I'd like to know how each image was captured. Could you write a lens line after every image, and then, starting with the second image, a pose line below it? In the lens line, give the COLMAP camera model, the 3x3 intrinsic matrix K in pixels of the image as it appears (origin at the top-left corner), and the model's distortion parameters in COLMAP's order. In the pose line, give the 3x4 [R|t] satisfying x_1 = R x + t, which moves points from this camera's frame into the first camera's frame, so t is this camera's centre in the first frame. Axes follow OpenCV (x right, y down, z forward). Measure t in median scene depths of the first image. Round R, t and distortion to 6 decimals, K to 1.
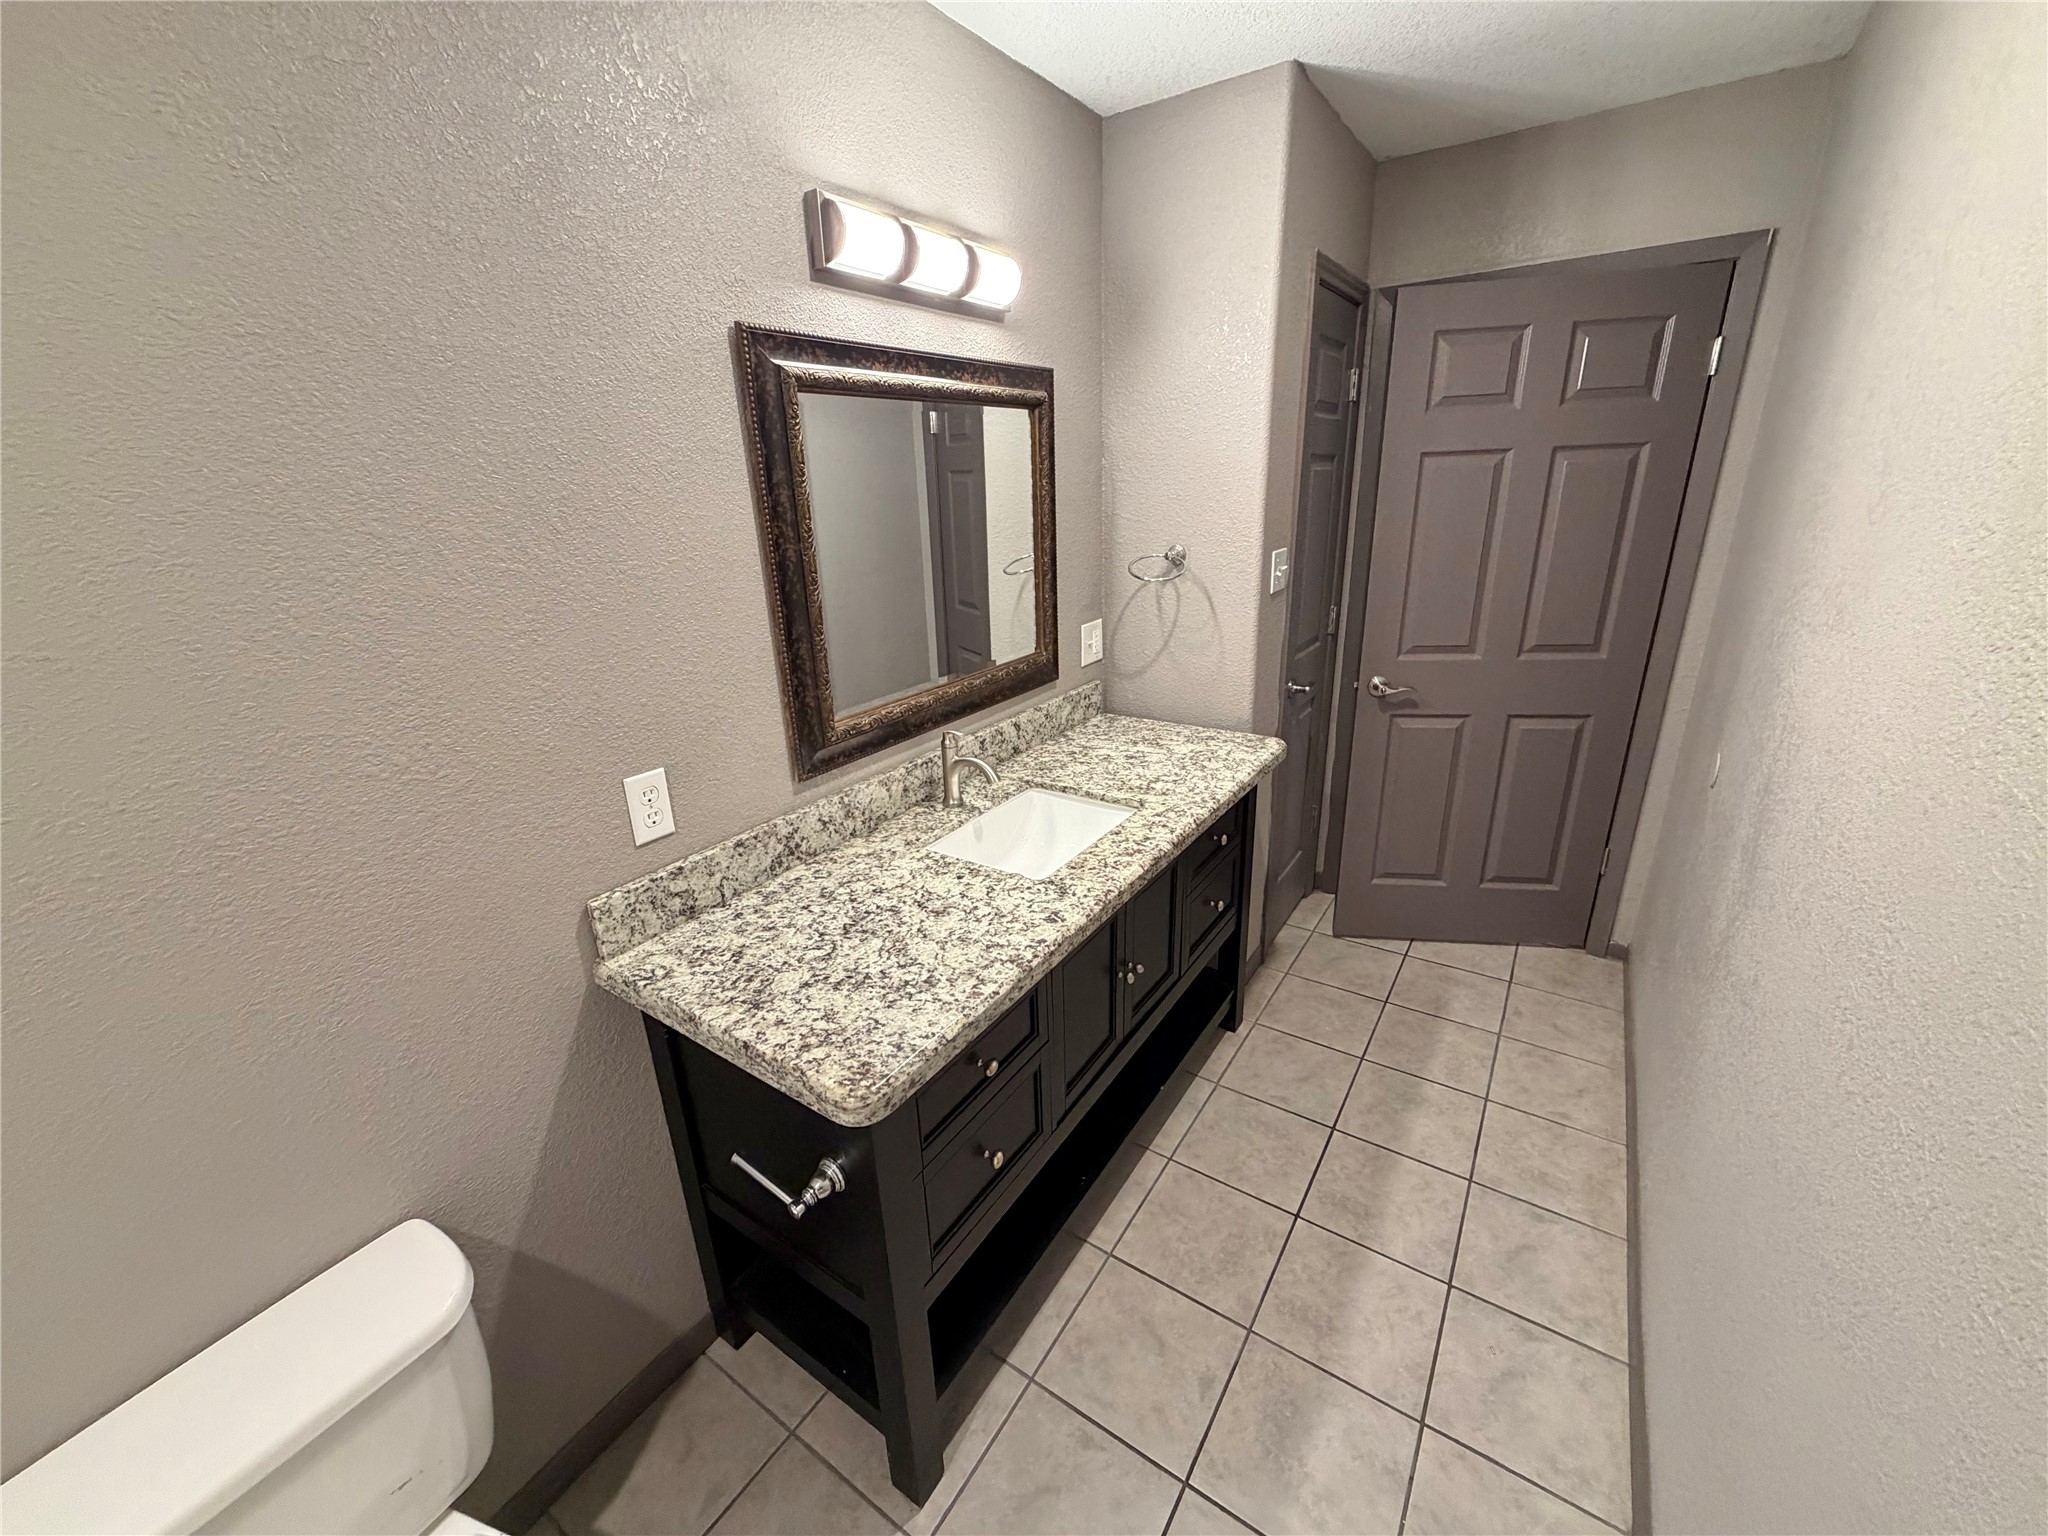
lens RADIAL K [[816.0, 0, 1021.2], [0, 816.0, 777.7], [0, 0, 1]] dist [-0.002237, 0.001274]
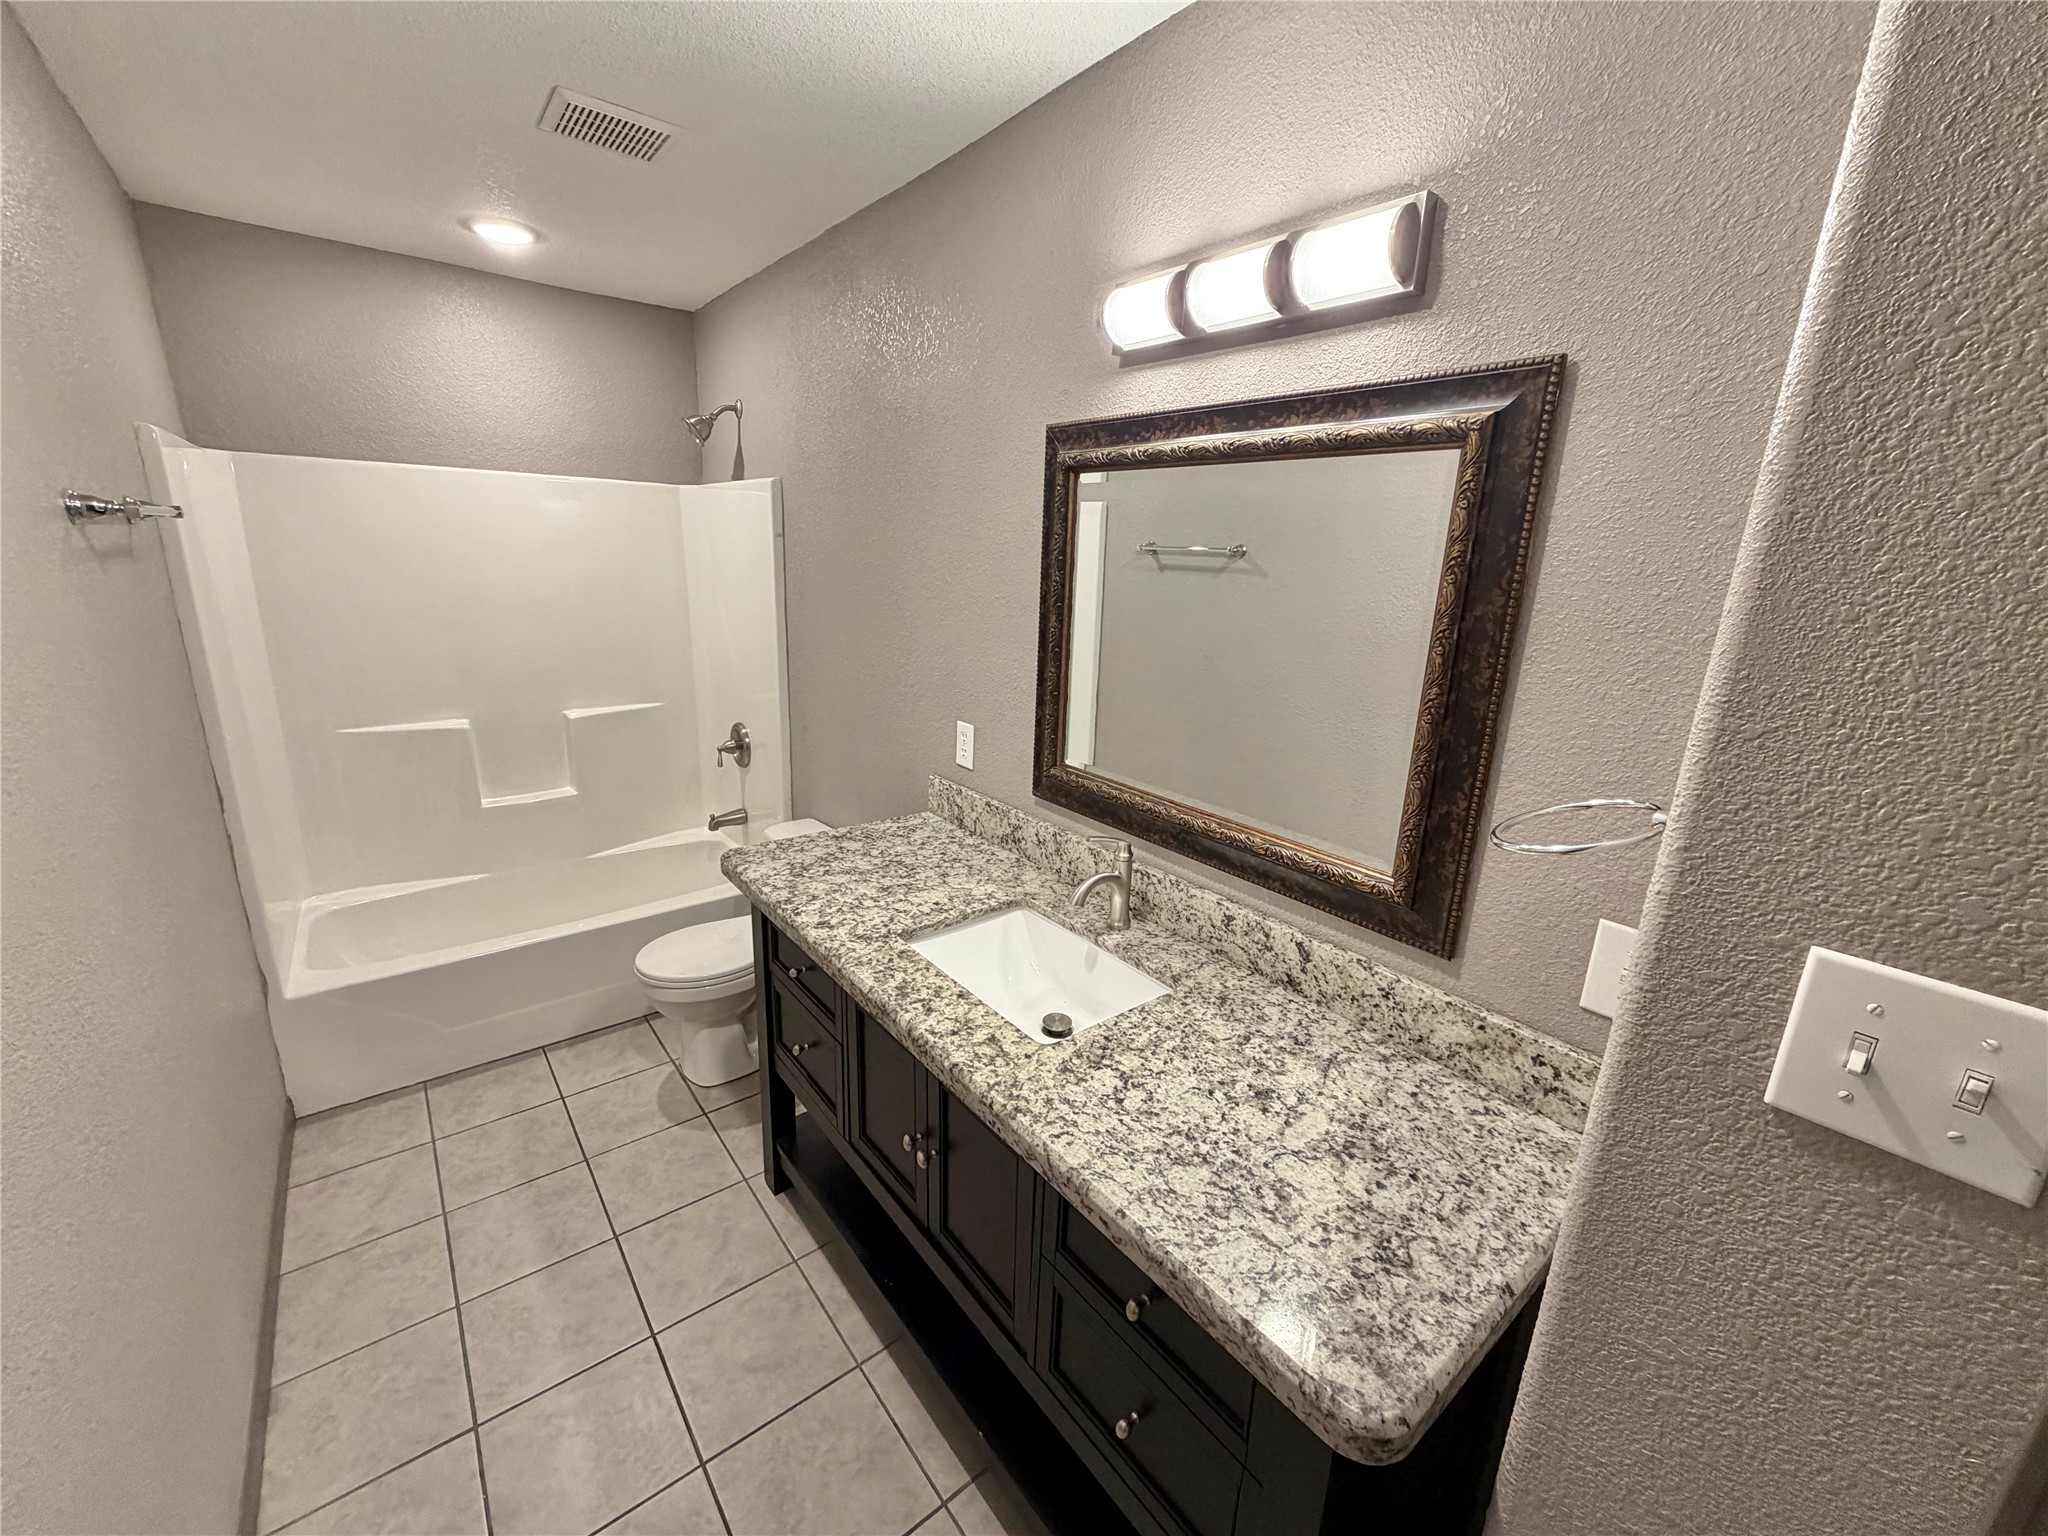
lens RADIAL K [[816.0, 0, 1010.8], [0, 816.0, 778.1], [0, 0, 1]] dist [-0.002237, 0.001274]
pose [[-0.306431, 0.282440, -0.909026, 0.754880], [-0.353641, 0.852839, 0.384193, -0.427681], [0.883764, 0.439197, -0.161454, 1.070858]]
